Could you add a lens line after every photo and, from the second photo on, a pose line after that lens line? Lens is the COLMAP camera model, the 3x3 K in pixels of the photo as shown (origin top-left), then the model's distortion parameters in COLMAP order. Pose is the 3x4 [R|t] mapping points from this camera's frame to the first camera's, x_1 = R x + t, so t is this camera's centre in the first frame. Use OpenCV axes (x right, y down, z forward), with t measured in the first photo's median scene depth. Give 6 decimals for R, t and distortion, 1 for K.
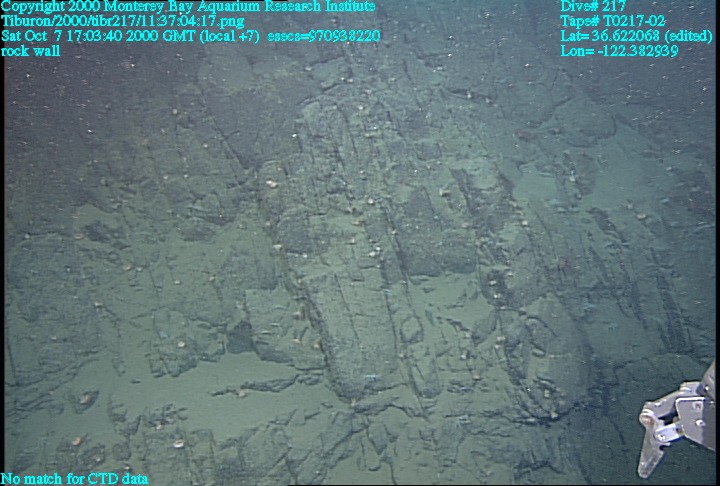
lens RADIAL K [[444.6, 0, 351.5], [0, 444.6, 265.3], [0, 0, 1]] dist [-0.096010, 0.083590]
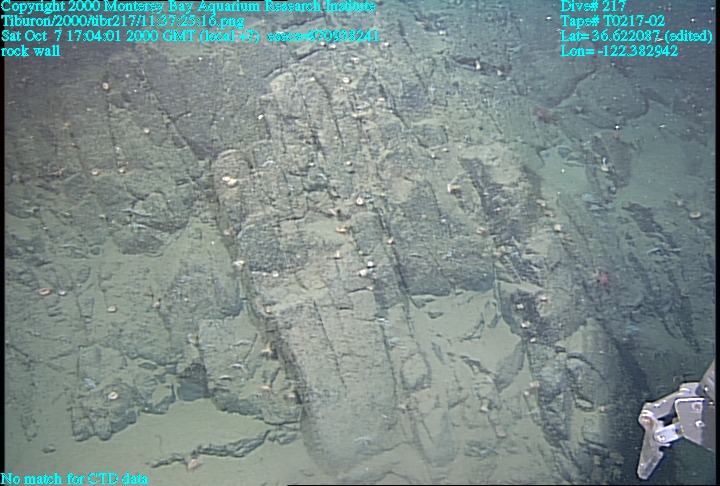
lens RADIAL K [[444.6, 0, 351.5], [0, 444.6, 265.3], [0, 0, 1]] dist [-0.096010, 0.083590]
pose [[0.999589, -0.013541, 0.025286, 0.007383], [0.012595, 0.999228, 0.037226, -0.061787], [-0.025771, -0.036892, 0.998987, 0.223448]]
